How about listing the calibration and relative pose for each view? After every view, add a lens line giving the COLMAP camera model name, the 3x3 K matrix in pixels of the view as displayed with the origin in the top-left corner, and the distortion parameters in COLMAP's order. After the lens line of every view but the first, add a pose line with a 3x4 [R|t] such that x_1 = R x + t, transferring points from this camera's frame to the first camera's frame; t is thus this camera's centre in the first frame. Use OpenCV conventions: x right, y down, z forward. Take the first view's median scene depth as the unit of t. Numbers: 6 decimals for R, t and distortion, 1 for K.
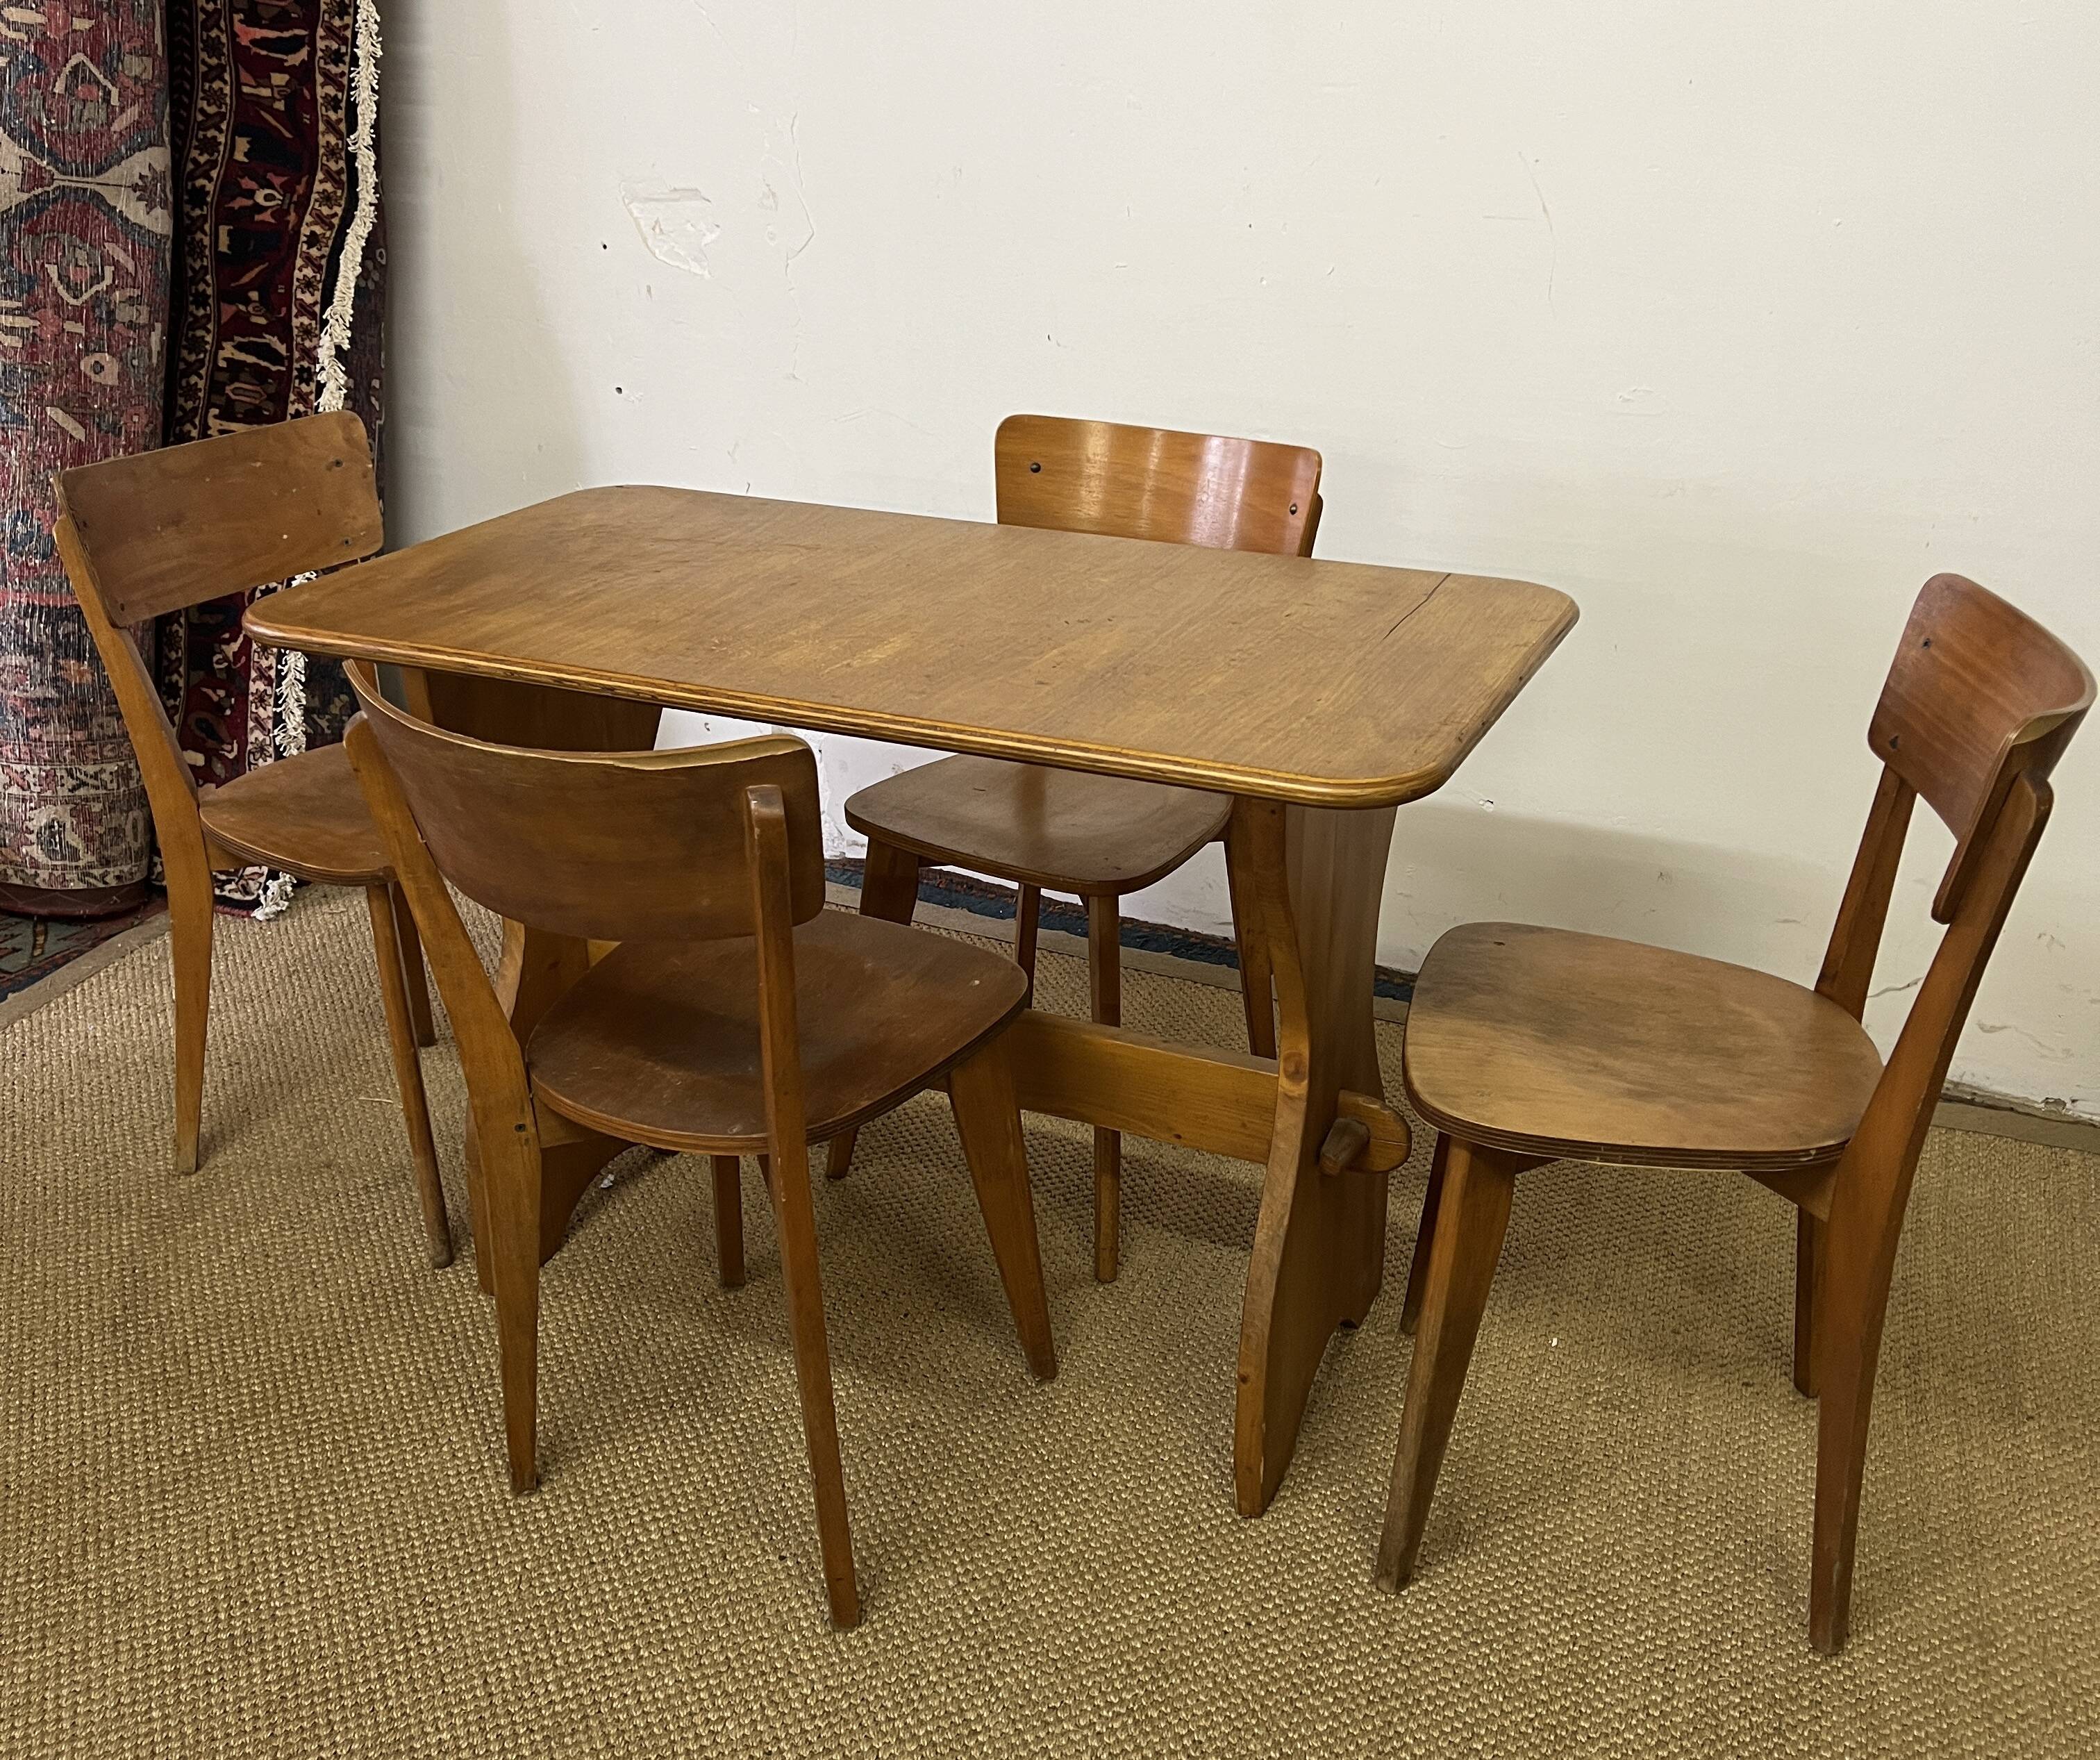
lens RADIAL K [[2127.1, 0, 1060.1], [0, 2127.1, 805.6], [0, 0, 1]] dist [0.096731, -0.190103]
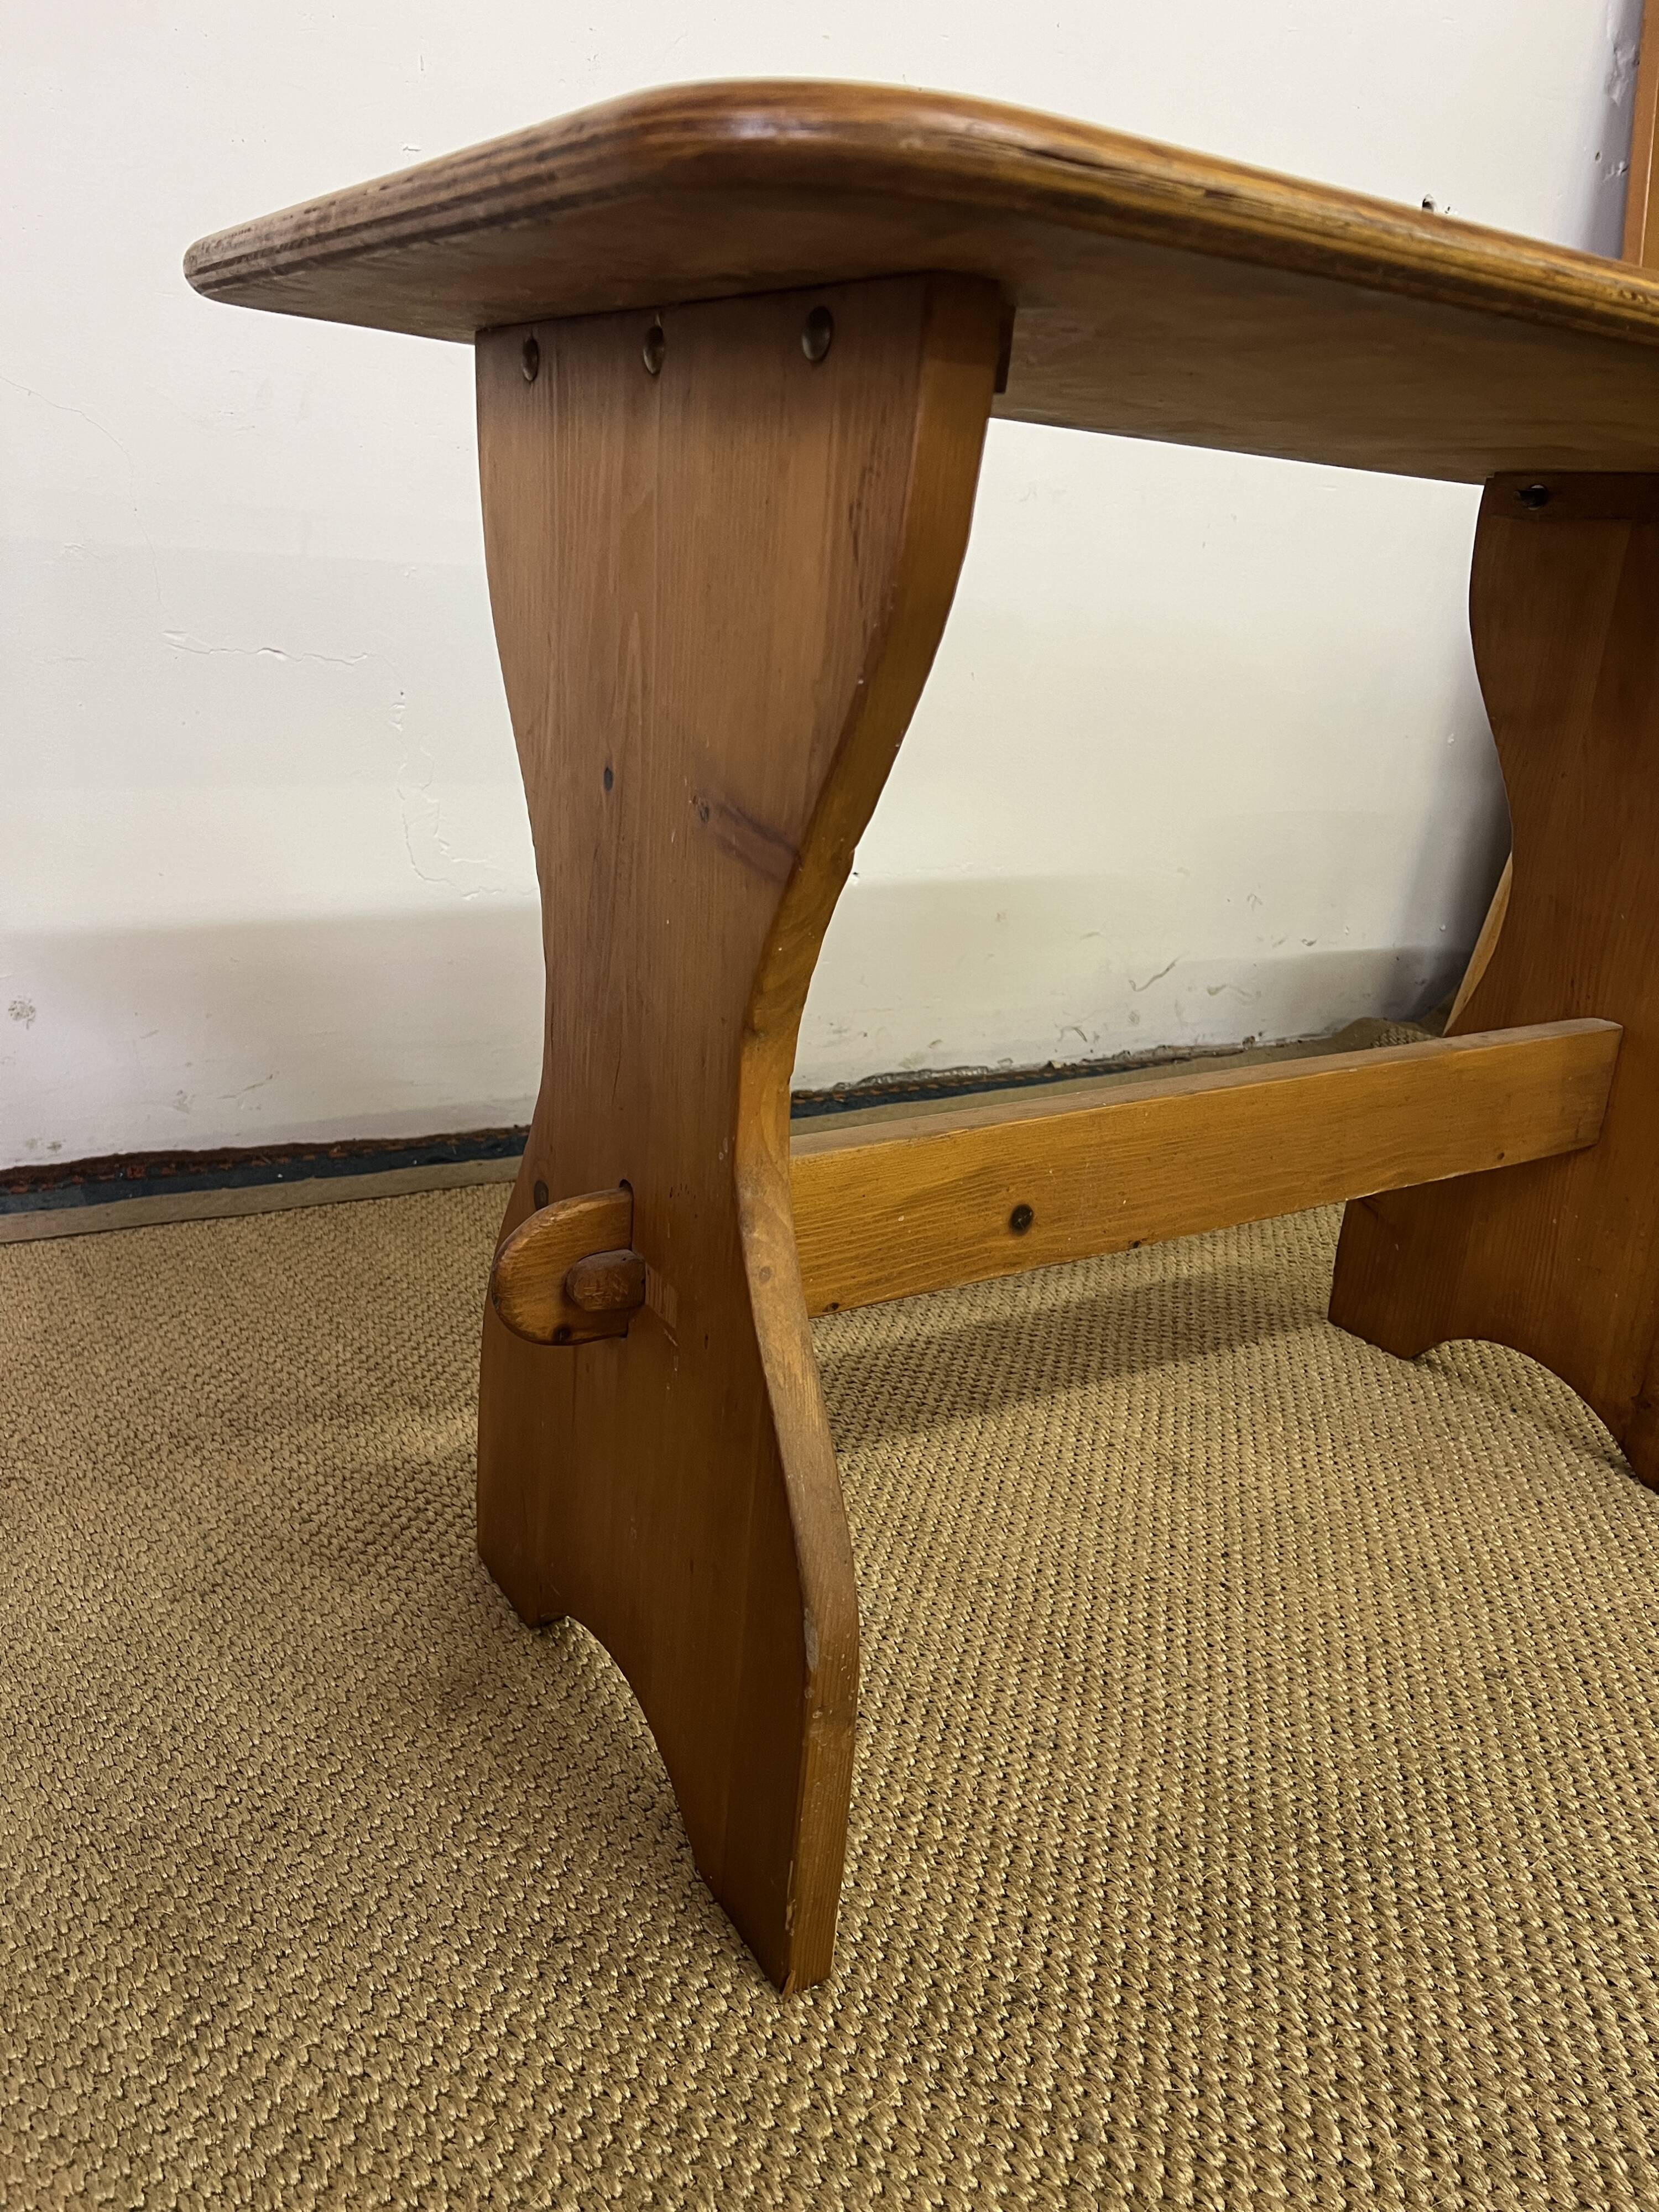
lens RADIAL K [[1677.3, 0, 835.5], [0, 1677.3, 1125.2], [0, 0, 1]] dist [0.049091, -0.061242]
pose [[0.527288, -0.236017, 0.816249, -0.391351], [0.233478, 0.963915, 0.127890, 0.008338], [-0.816979, 0.123142, 0.563366, 0.596234]]
